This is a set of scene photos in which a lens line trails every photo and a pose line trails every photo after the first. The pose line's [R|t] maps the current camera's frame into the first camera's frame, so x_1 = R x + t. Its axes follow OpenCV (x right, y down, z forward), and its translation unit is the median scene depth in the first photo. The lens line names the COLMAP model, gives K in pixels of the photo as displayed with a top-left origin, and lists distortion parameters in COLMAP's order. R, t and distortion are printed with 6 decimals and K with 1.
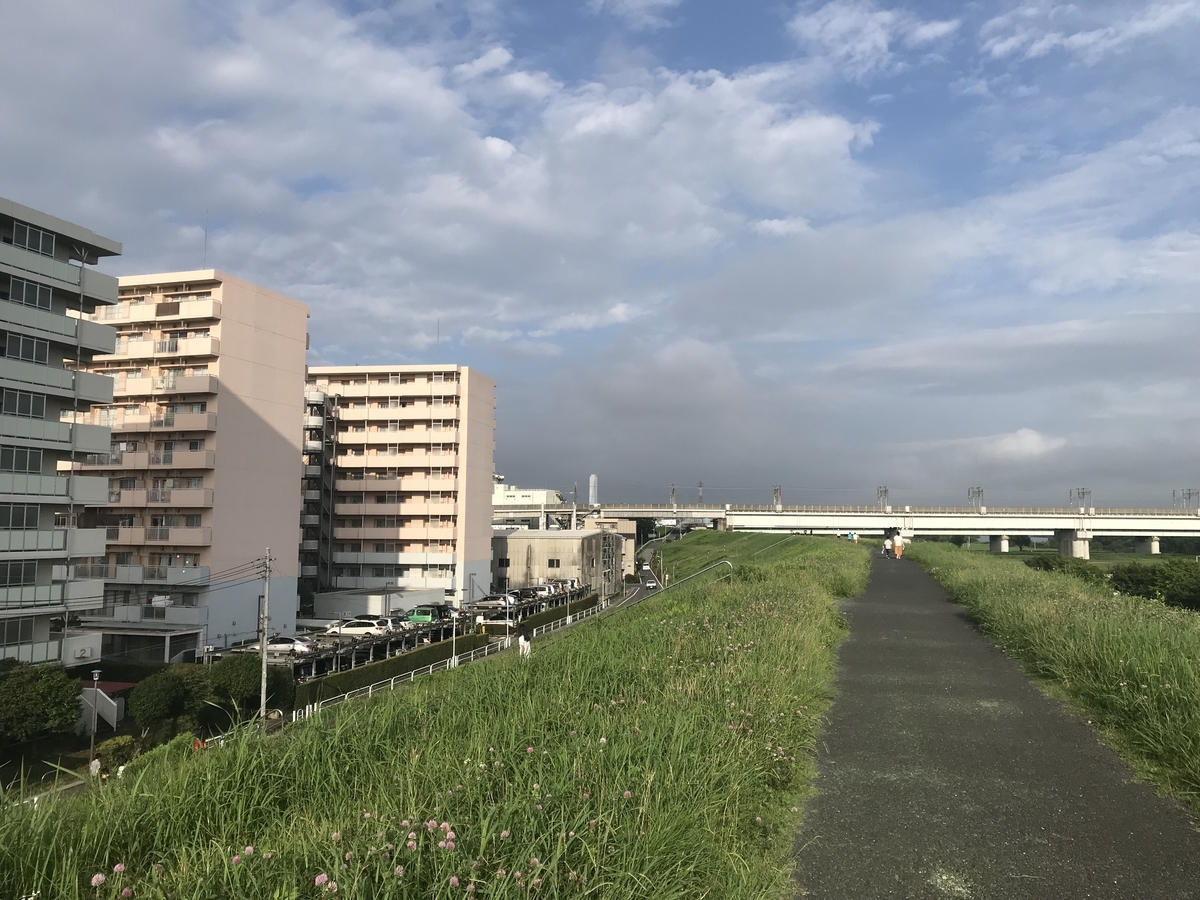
lens RADIAL K [[1026.8, 0, 600.0], [0, 1026.8, 450.0], [0, 0, 1]] dist [-0.006009, -0.001856]
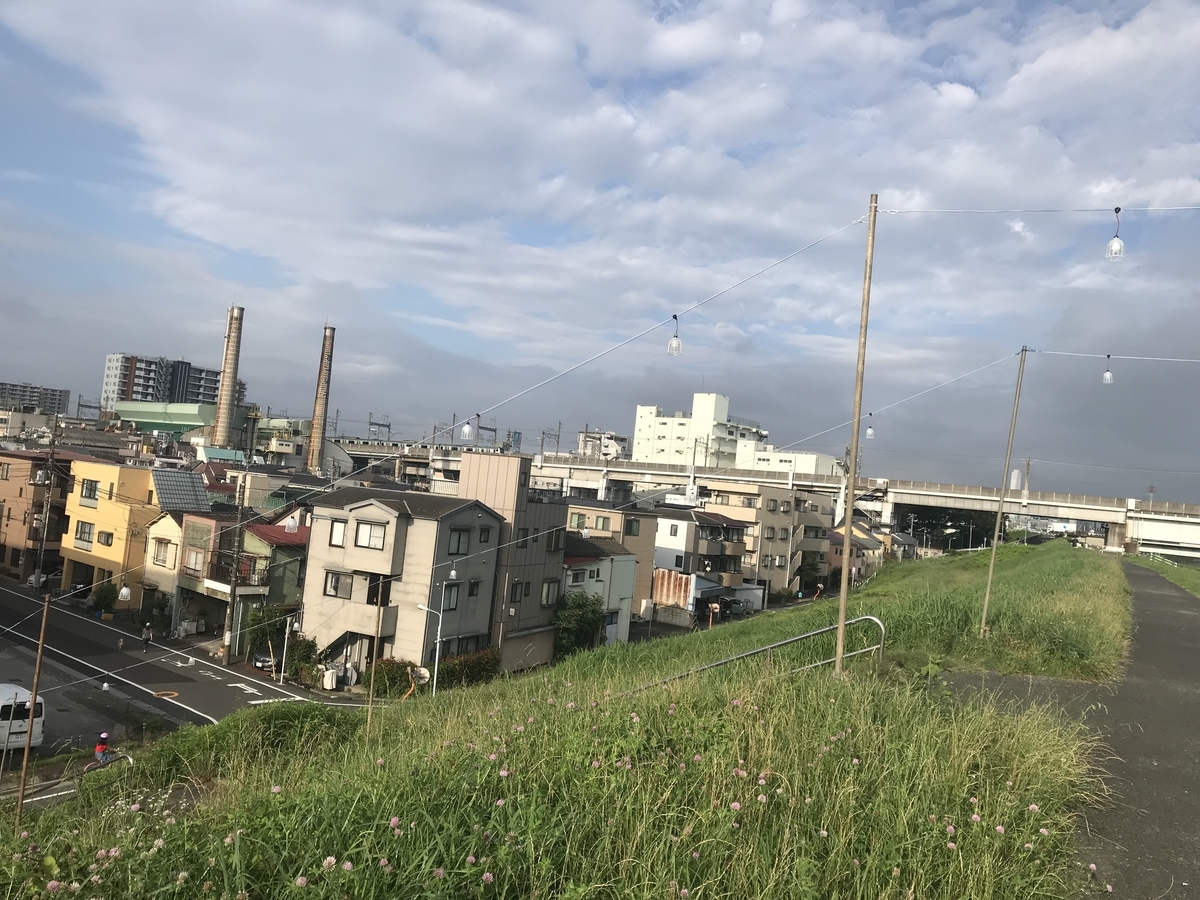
lens RADIAL K [[1026.8, 0, 600.0], [0, 1026.8, 450.0], [0, 0, 1]] dist [-0.006009, -0.001856]
pose [[0.913838, 0.063946, -0.401013, 0.080637], [-0.053478, 0.997874, 0.037255, 0.021578], [0.402543, -0.012599, 0.915314, 0.382707]]
